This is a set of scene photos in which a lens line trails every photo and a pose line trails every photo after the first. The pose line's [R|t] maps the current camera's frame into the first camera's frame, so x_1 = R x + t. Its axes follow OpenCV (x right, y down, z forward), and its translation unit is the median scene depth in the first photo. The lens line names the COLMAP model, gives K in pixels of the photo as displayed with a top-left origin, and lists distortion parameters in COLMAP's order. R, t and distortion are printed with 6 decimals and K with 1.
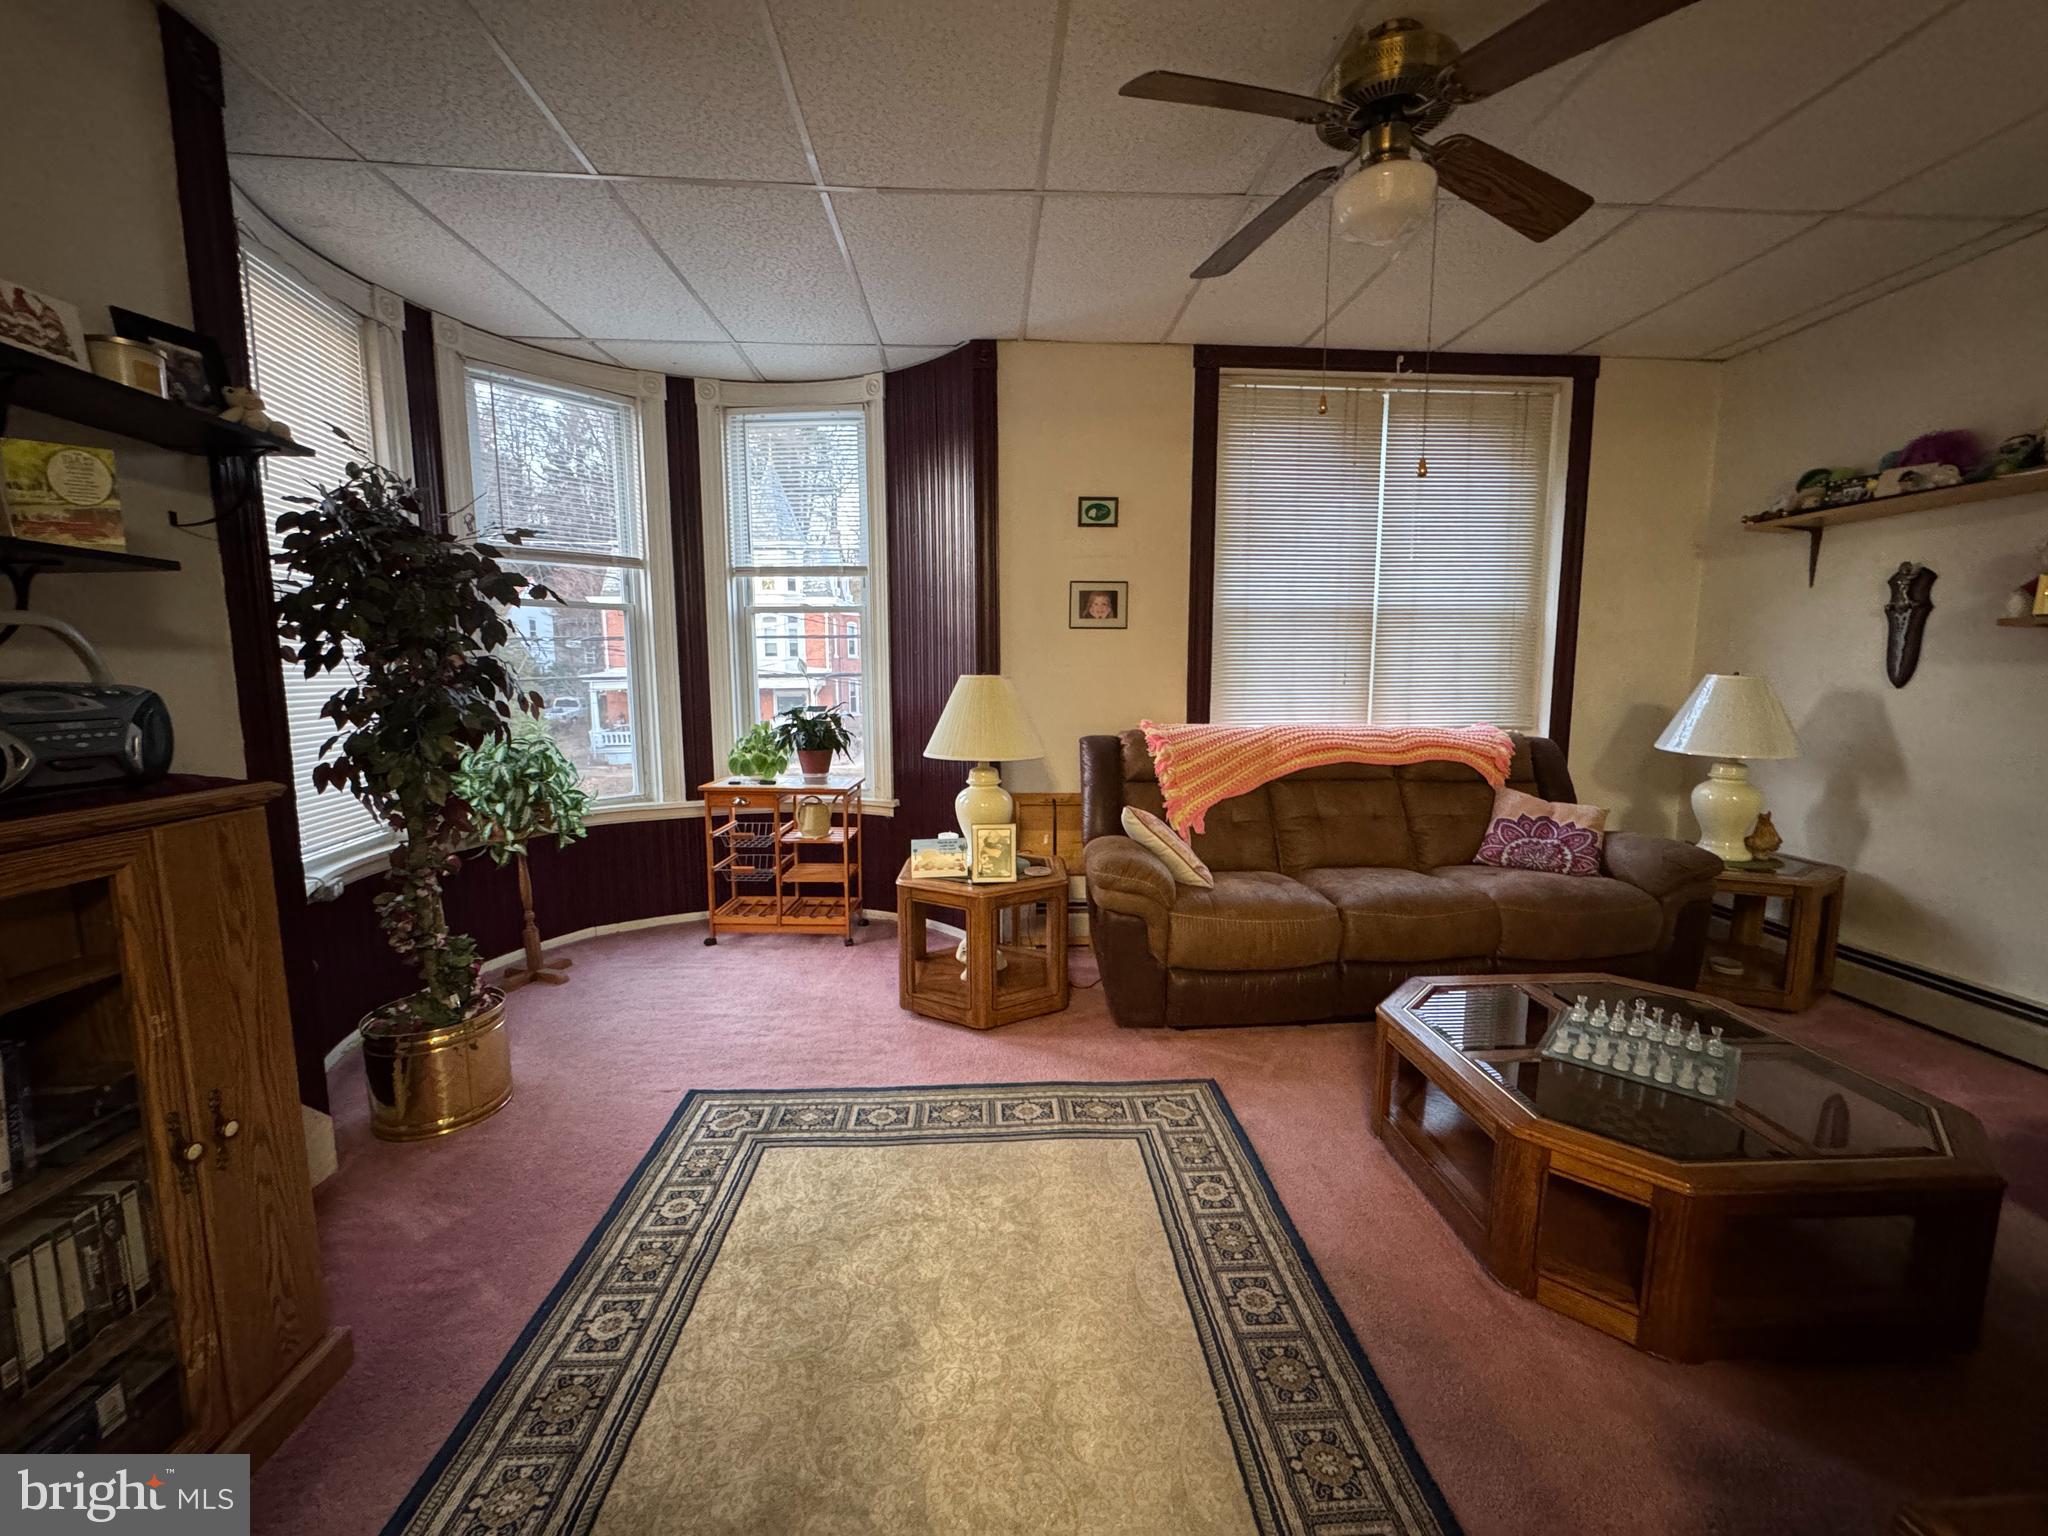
lens RADIAL K [[822.4, 0, 1025.0], [0, 822.4, 767.8], [0, 0, 1]] dist [0.001057, 0.000016]
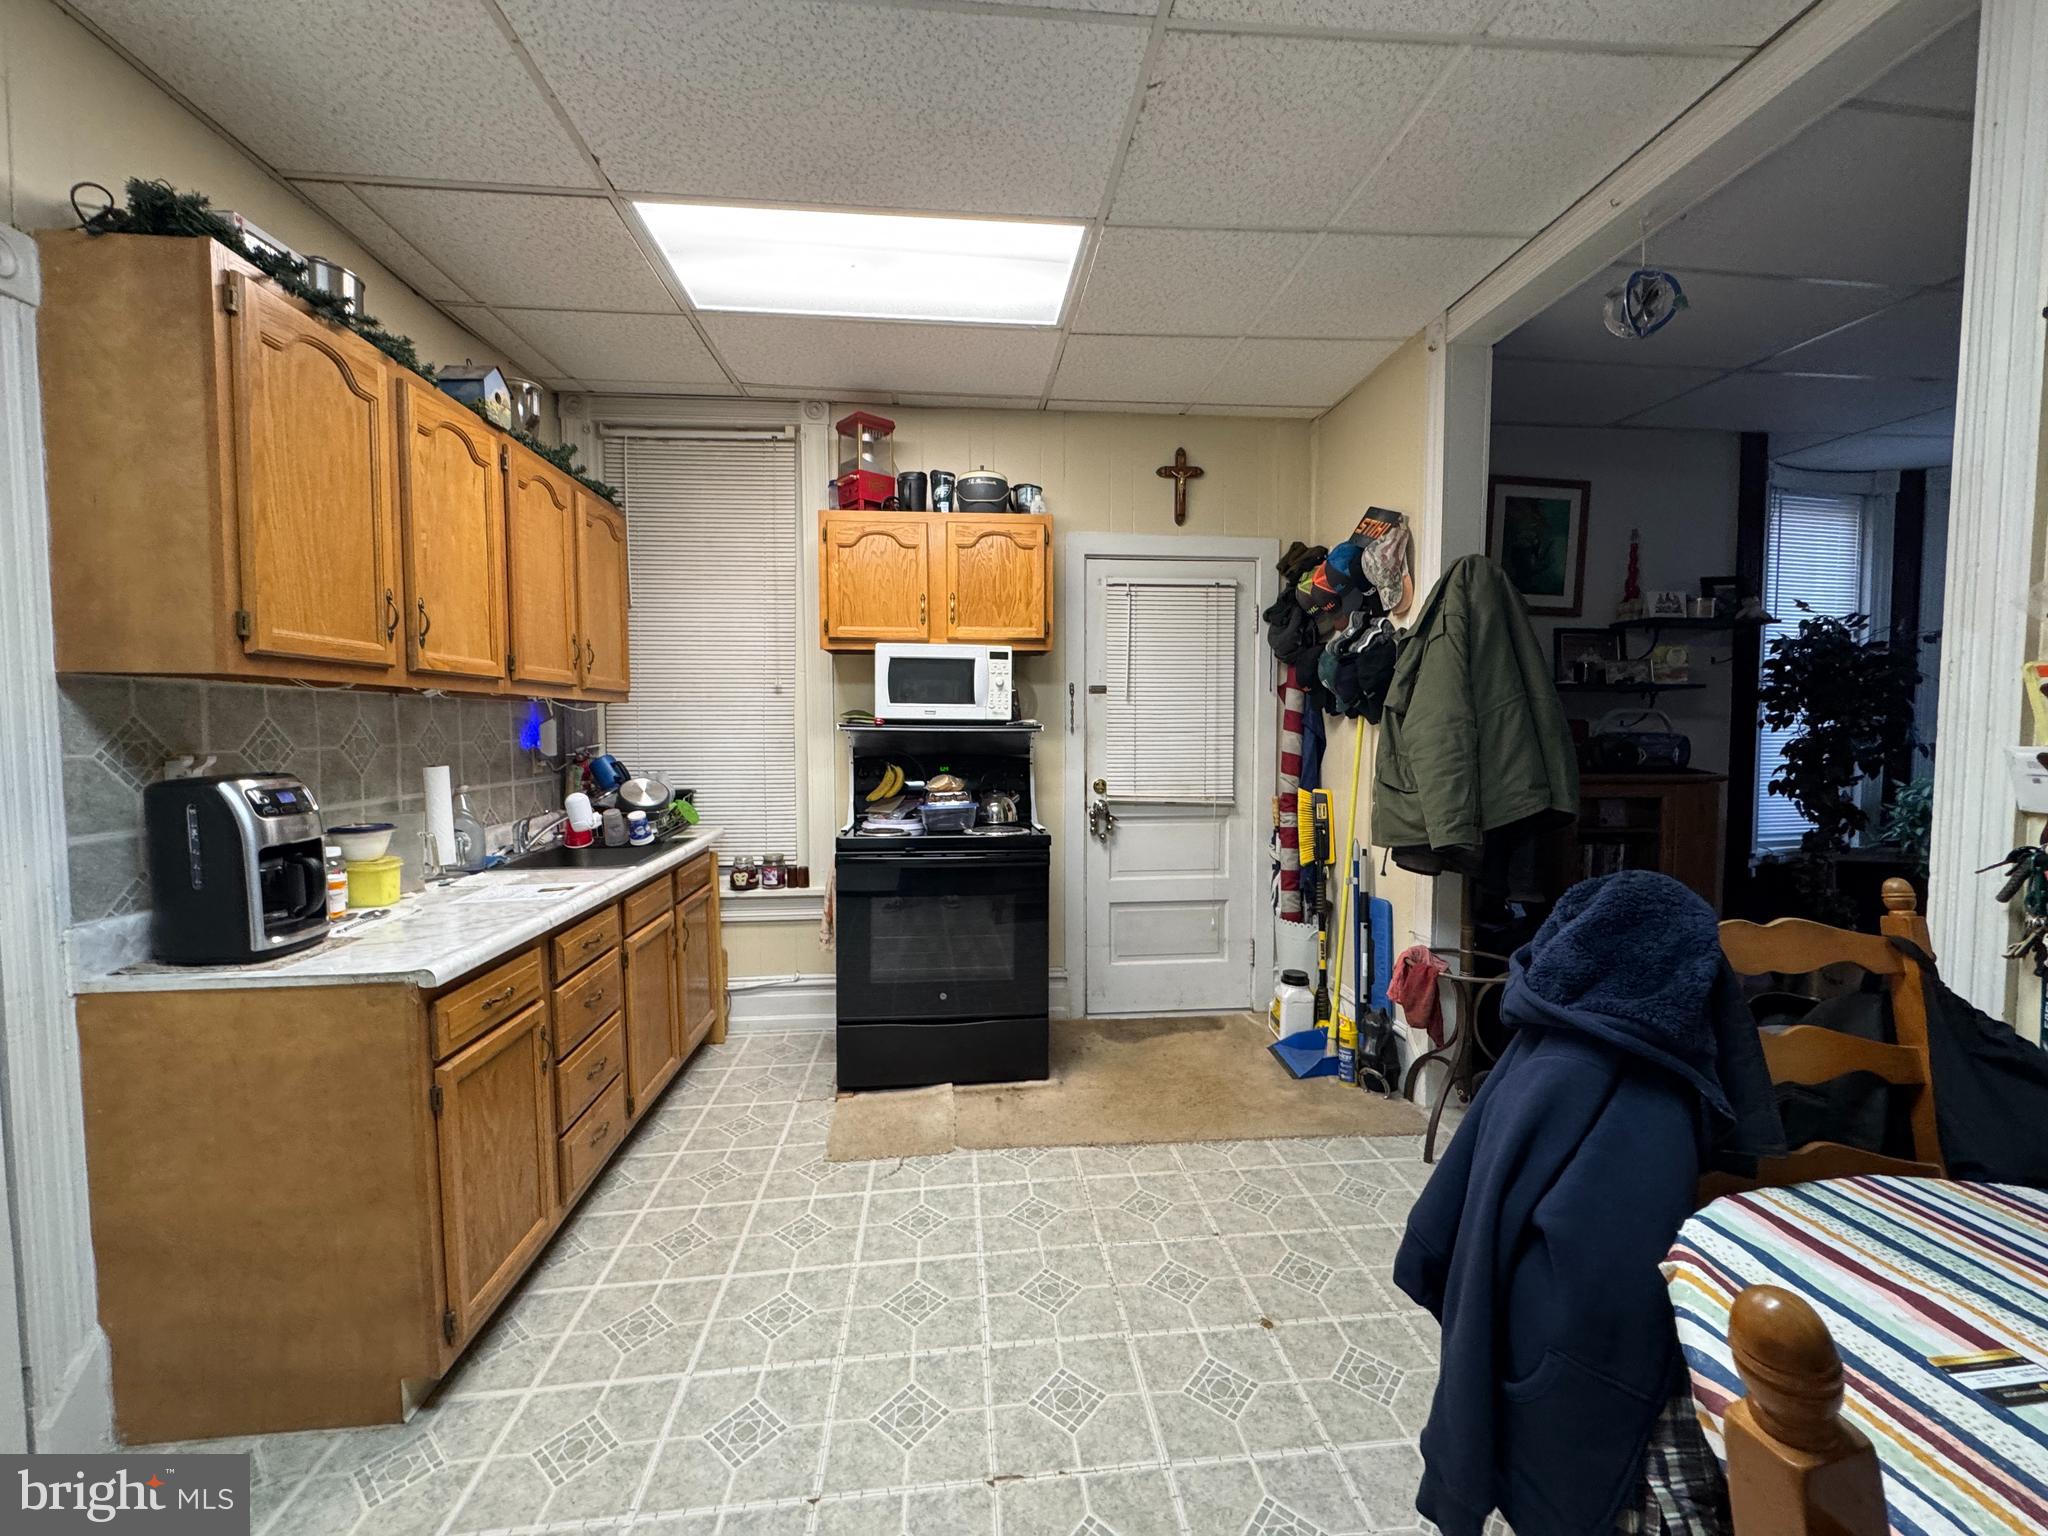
lens RADIAL K [[822.4, 0, 1024.2], [0, 822.4, 770.6], [0, 0, 1]] dist [0.001057, 0.000016]
pose [[0.040823, 0.050301, -0.997899, 0.997612], [-0.117471, 0.992047, 0.045201, 0.098281], [0.992237, 0.115379, 0.046407, -0.813357]]
